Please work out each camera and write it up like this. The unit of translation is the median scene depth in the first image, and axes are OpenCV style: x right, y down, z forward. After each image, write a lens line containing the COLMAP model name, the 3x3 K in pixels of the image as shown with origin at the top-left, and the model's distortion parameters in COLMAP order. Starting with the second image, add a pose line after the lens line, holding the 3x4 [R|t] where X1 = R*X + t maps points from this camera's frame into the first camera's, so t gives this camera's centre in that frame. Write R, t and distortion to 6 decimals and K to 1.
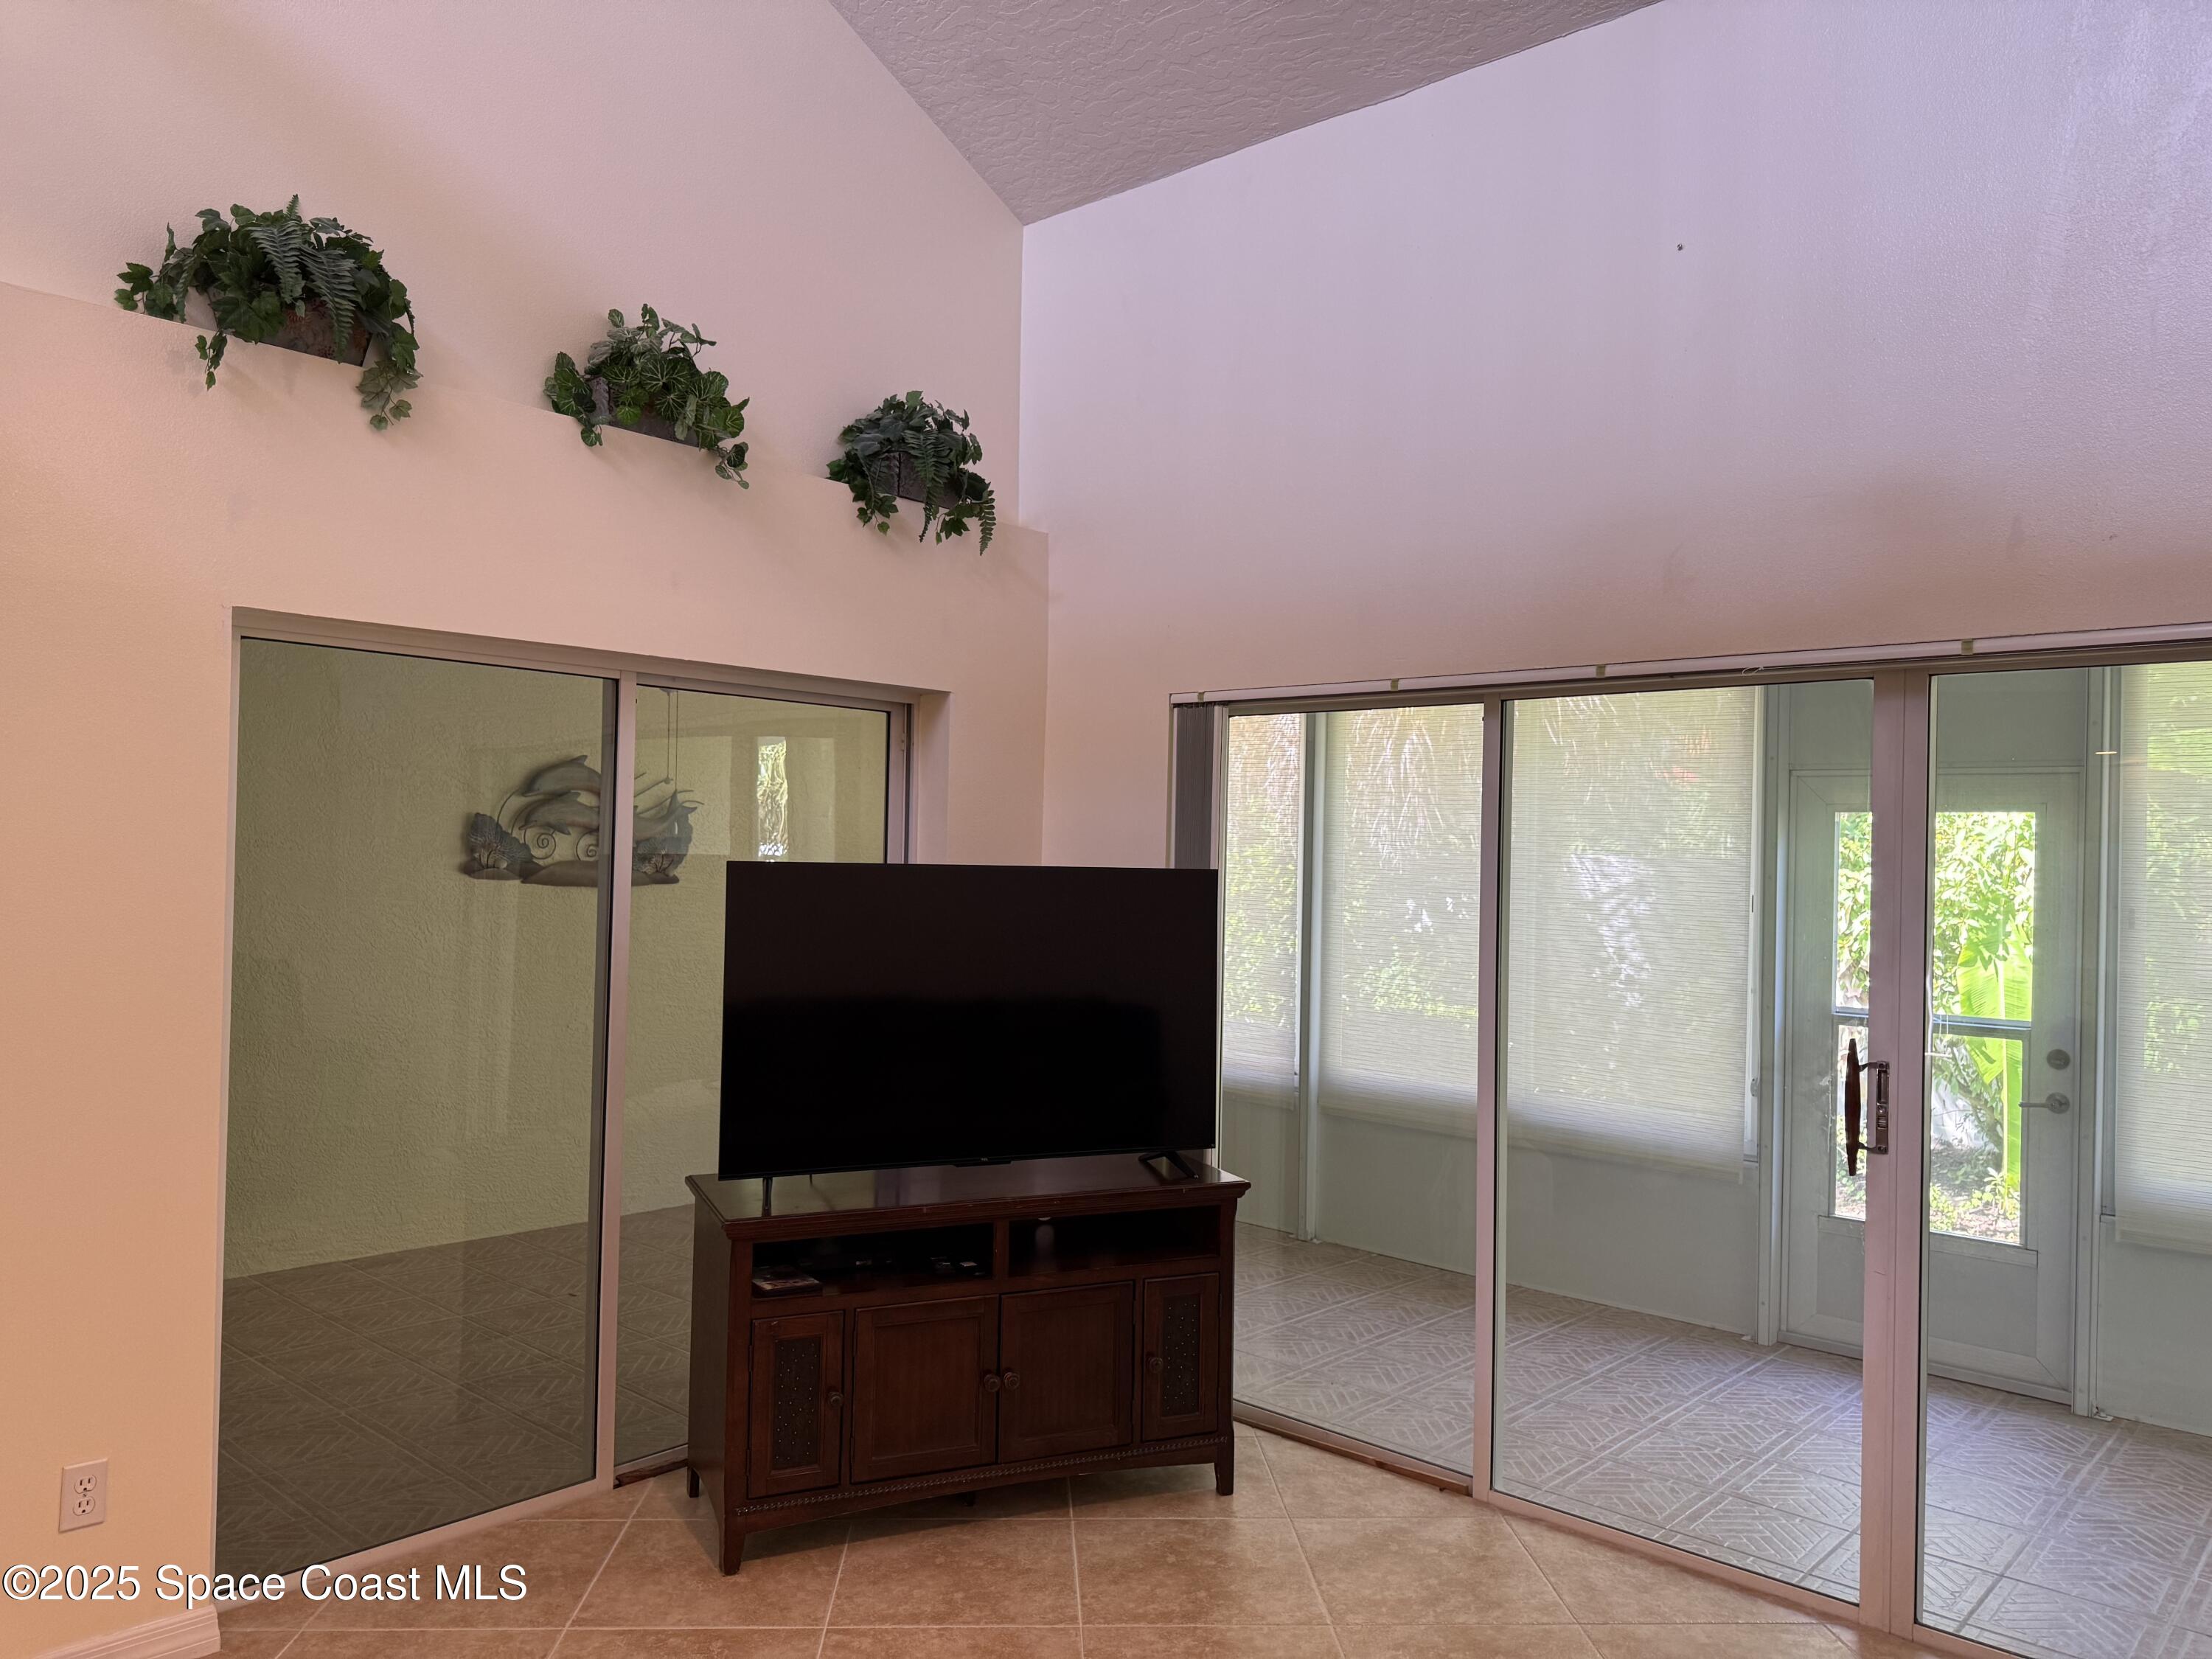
lens RADIAL K [[1583.7, 0, 1110.3], [0, 1583.7, 837.7], [0, 0, 1]] dist [-0.003685, -0.004485]
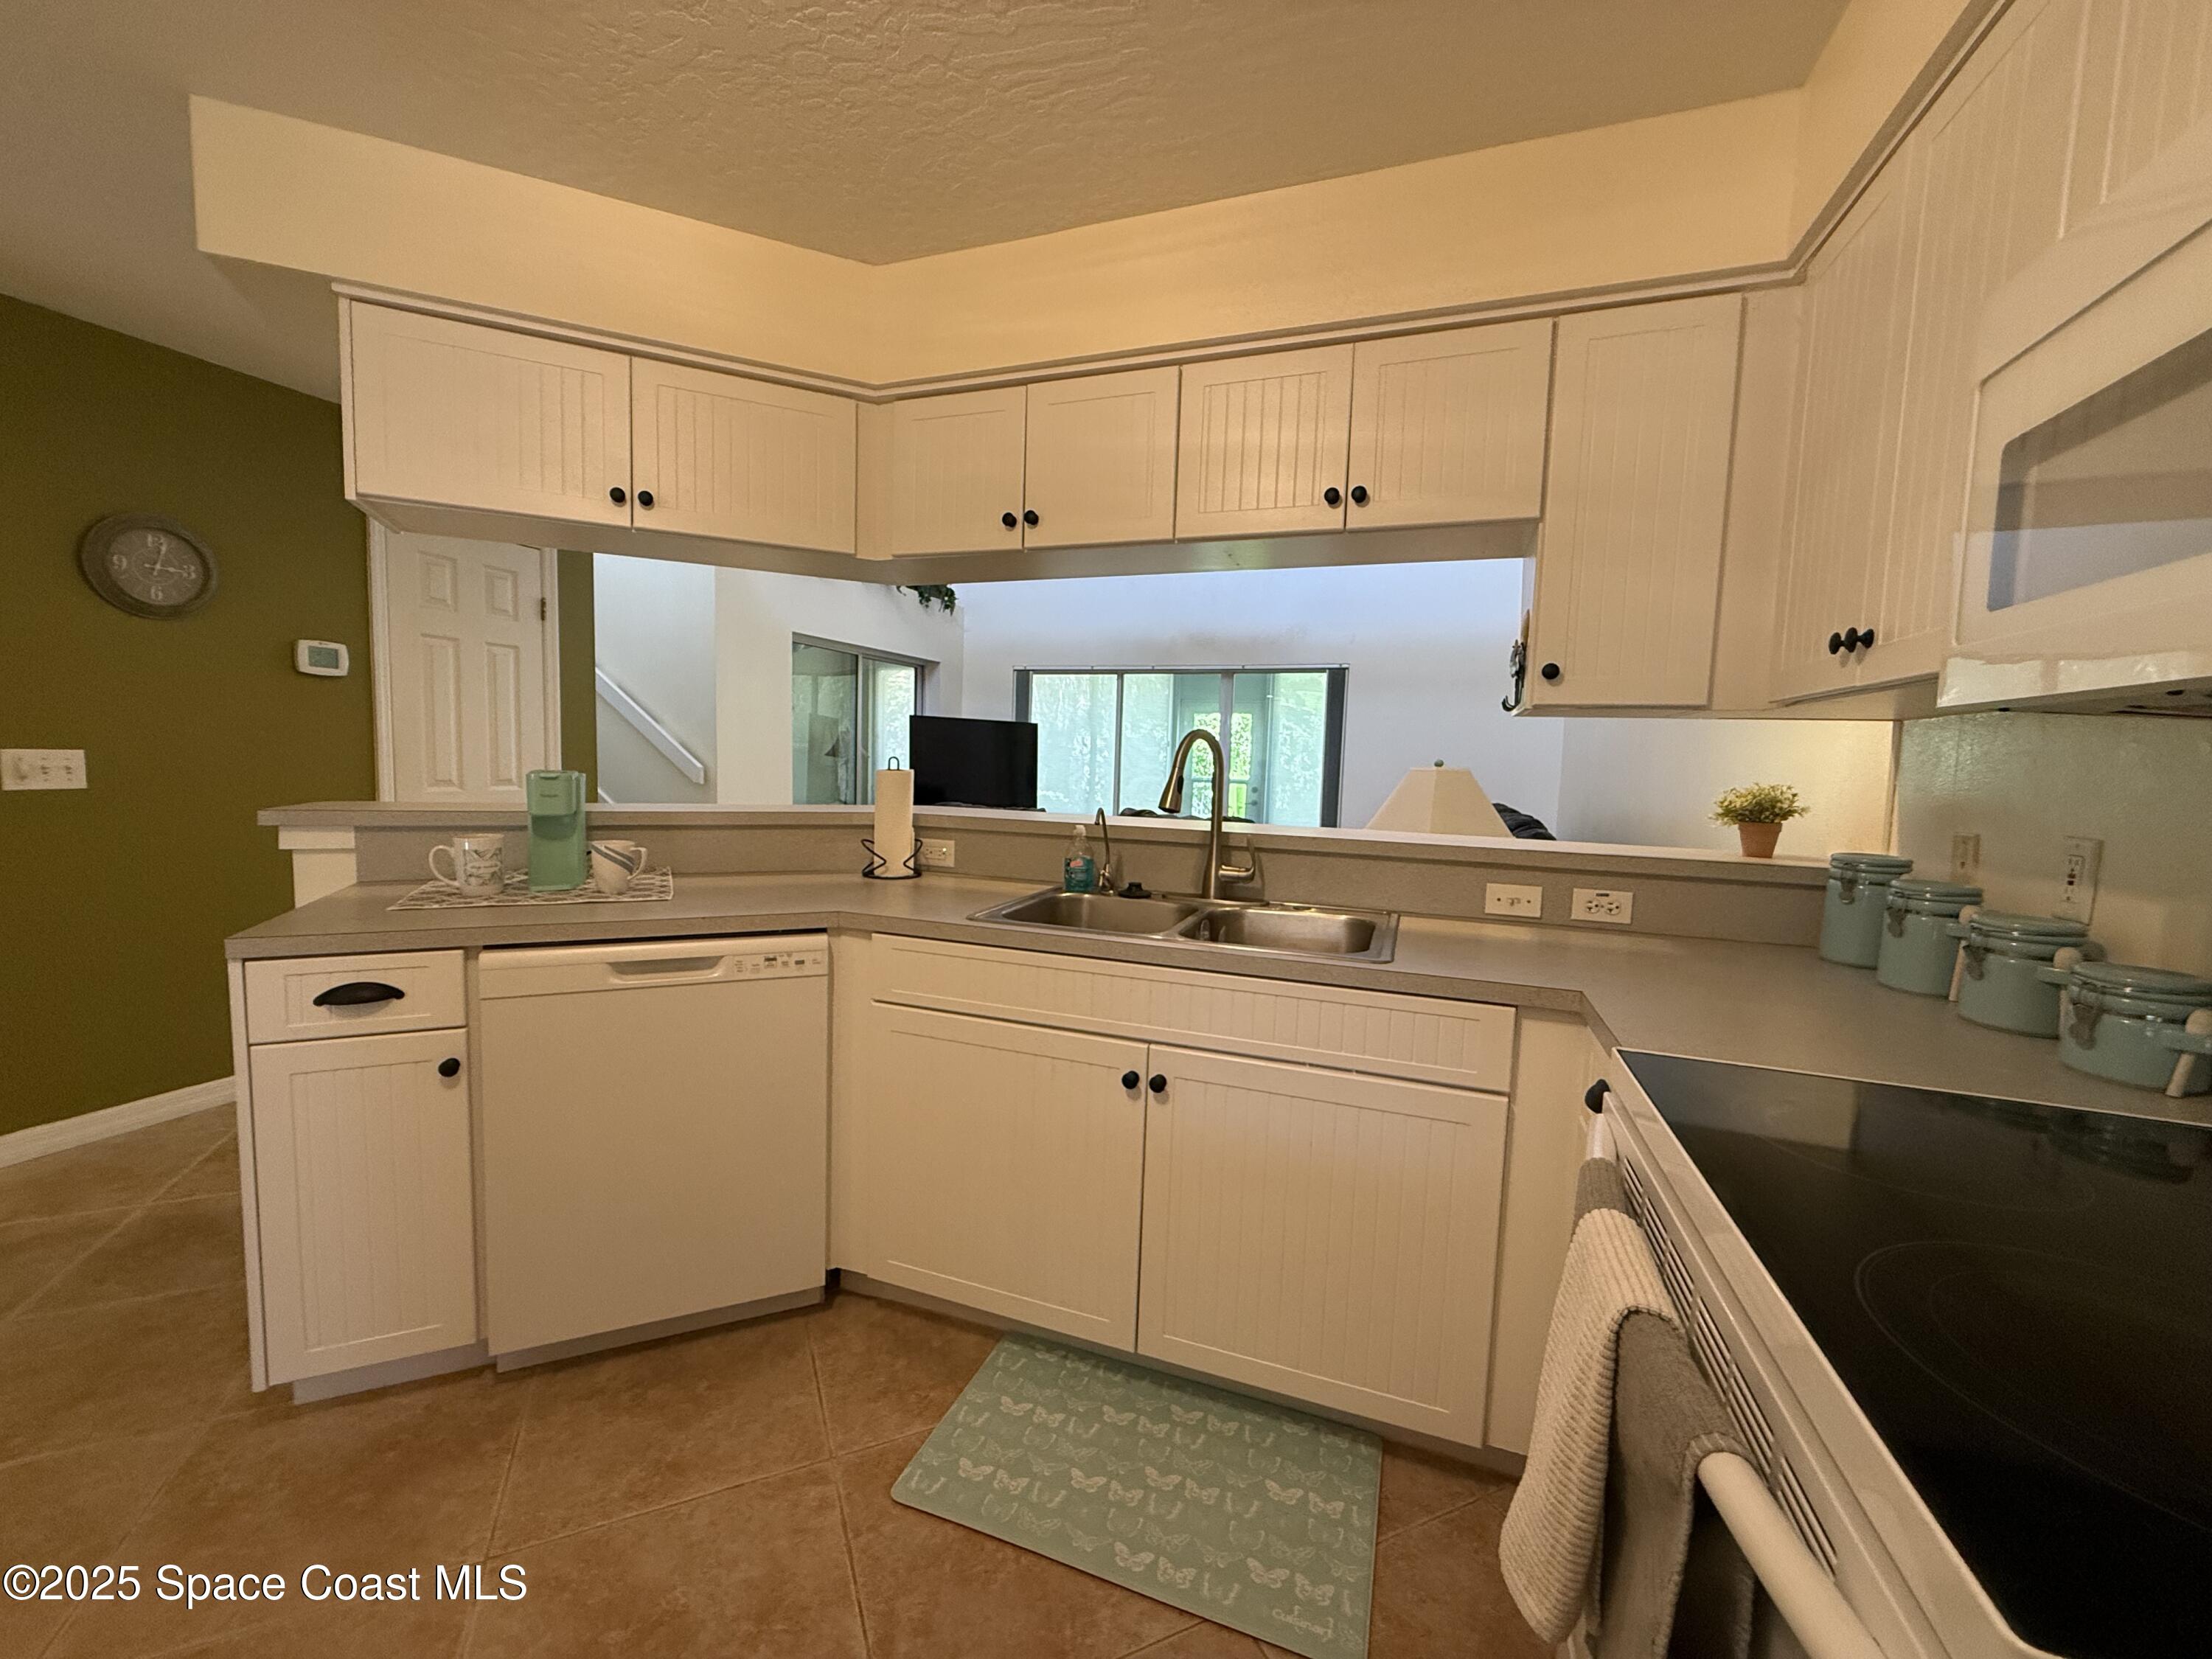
lens RADIAL K [[875.5, 0, 1098.2], [0, 875.5, 823.4], [0, 0, 1]] dist [-0.000326, 0.000136]
pose [[0.932030, -0.018182, 0.361926, -0.446907], [-0.018734, 0.994987, 0.098229, 0.046296], [-0.361897, -0.098333, 0.927017, -0.707107]]
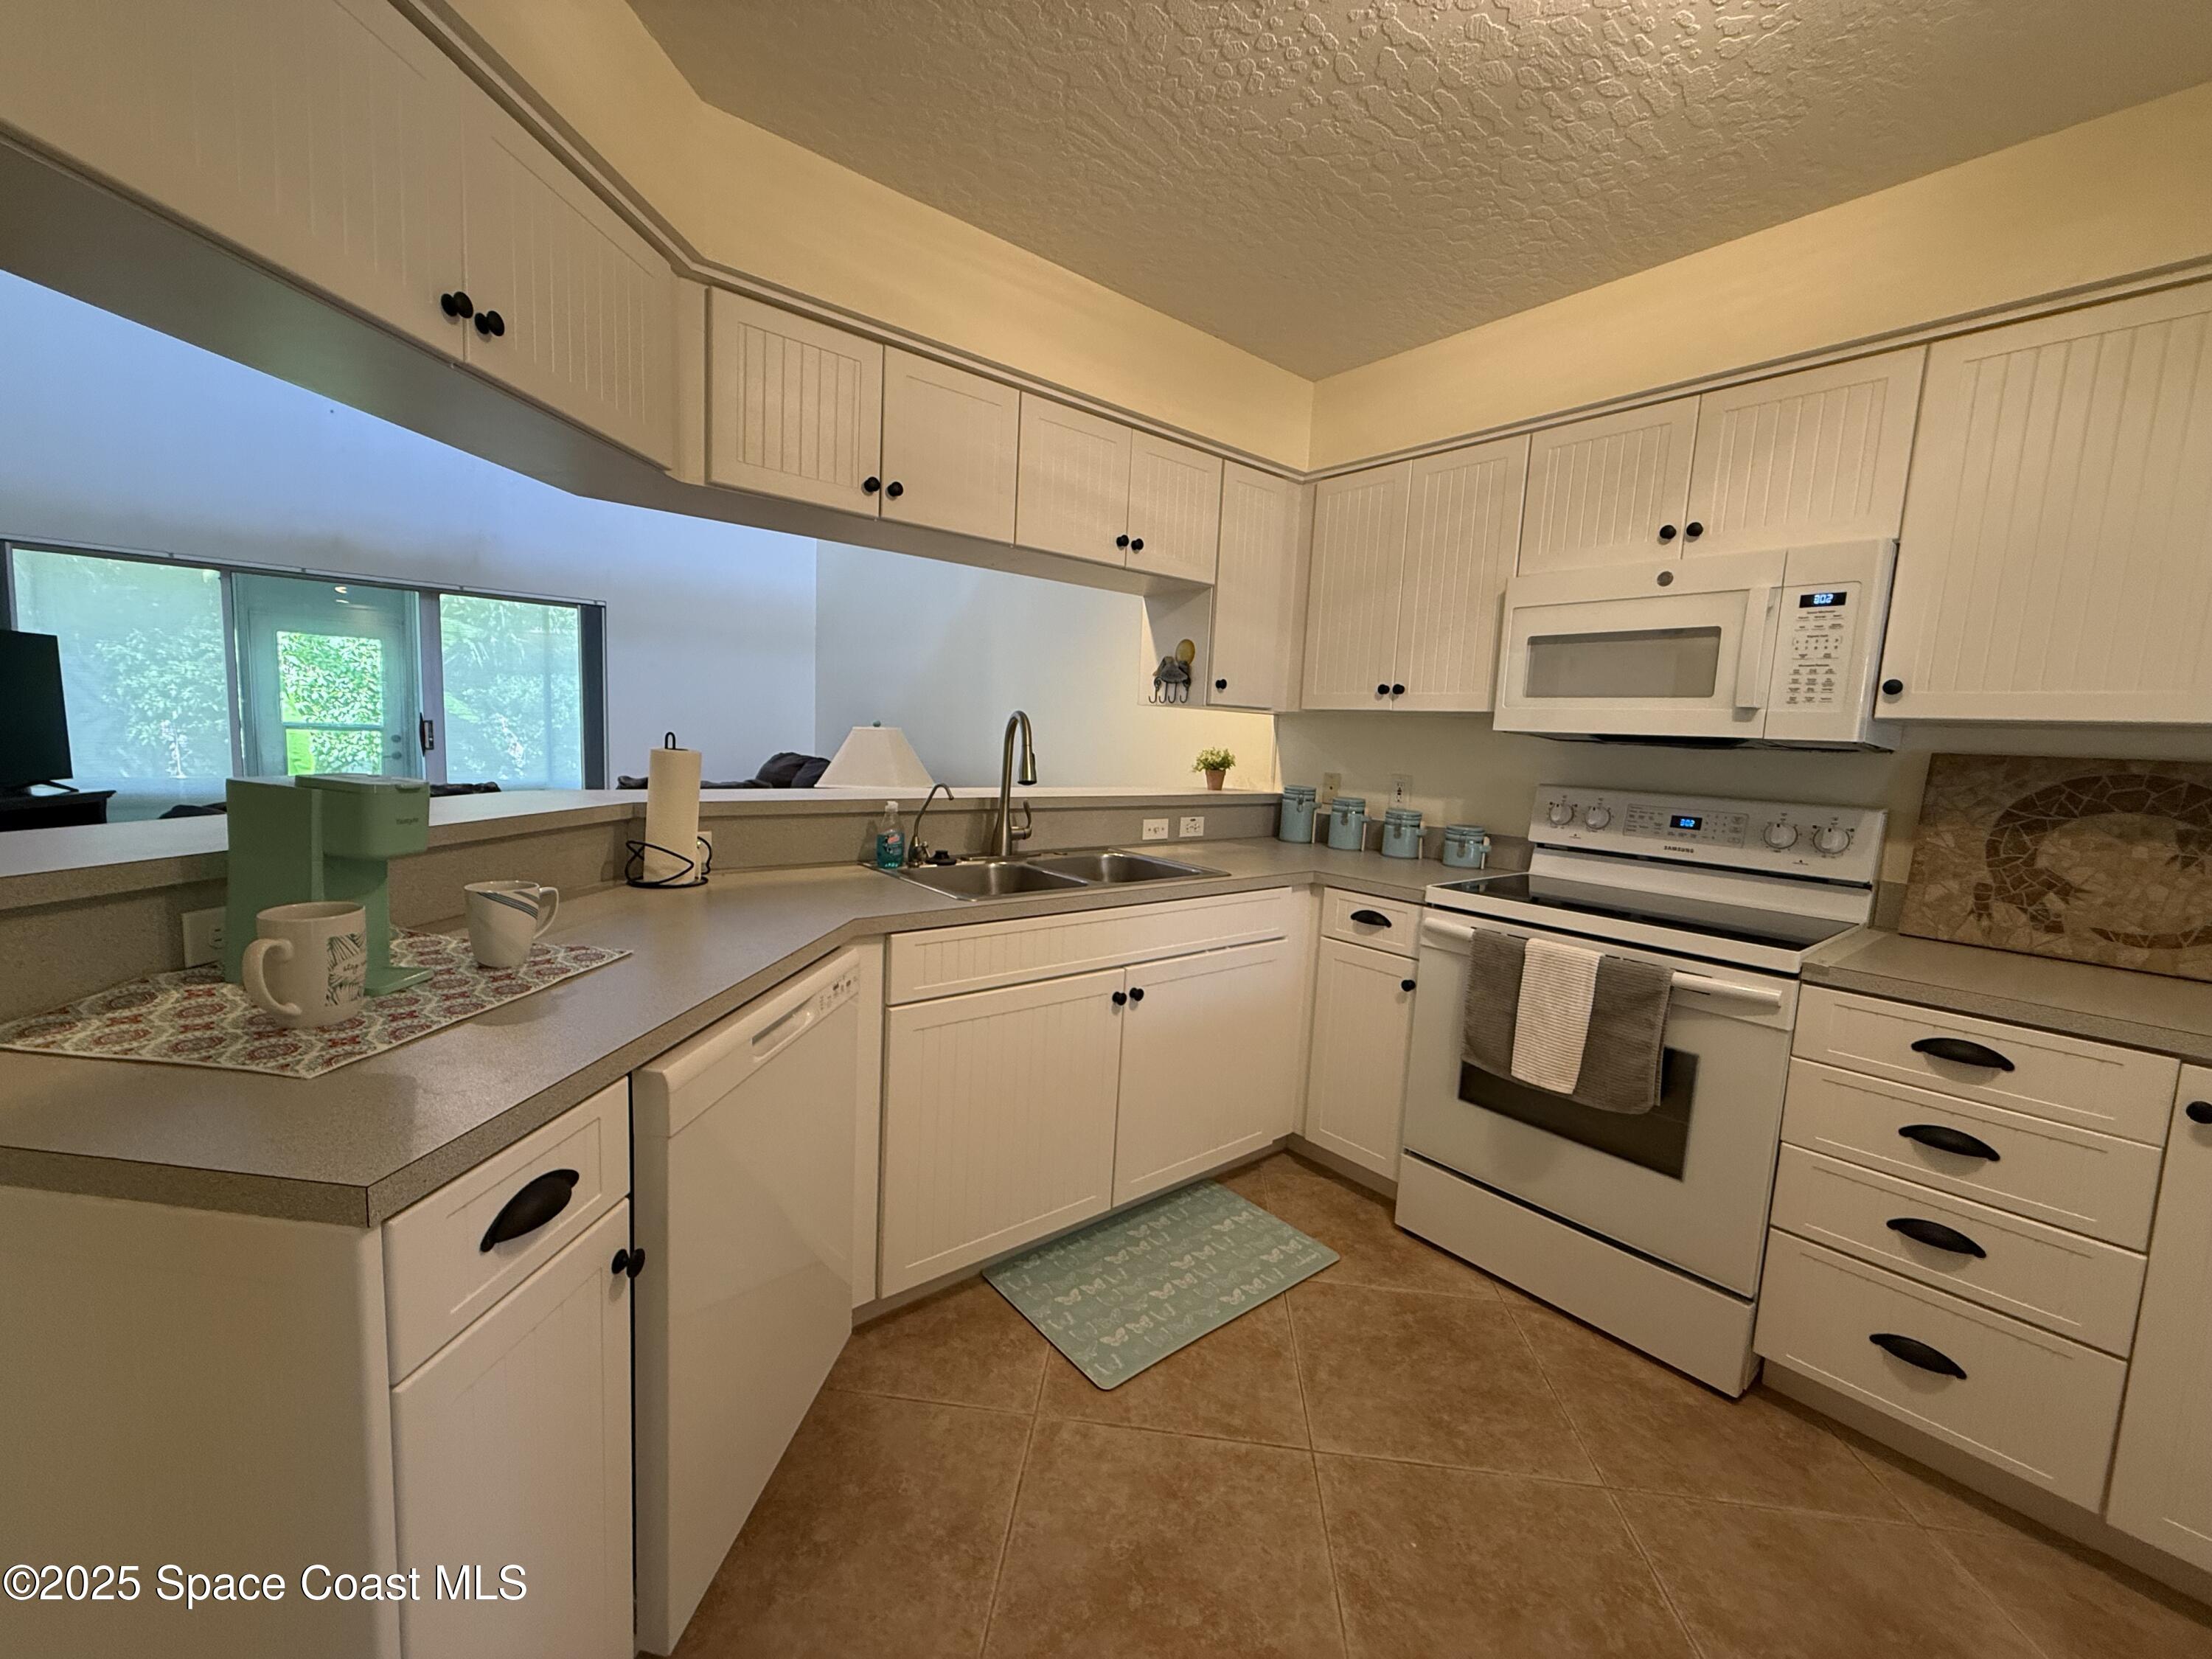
lens RADIAL K [[875.5, 0, 1098.2], [0, 875.5, 823.4], [0, 0, 1]] dist [-0.000326, 0.000136]
pose [[0.161885, -0.115091, 0.980075, -0.766149], [-0.058829, 0.990283, 0.126007, 0.038353], [-0.985055, -0.078055, 0.153541, -0.422131]]
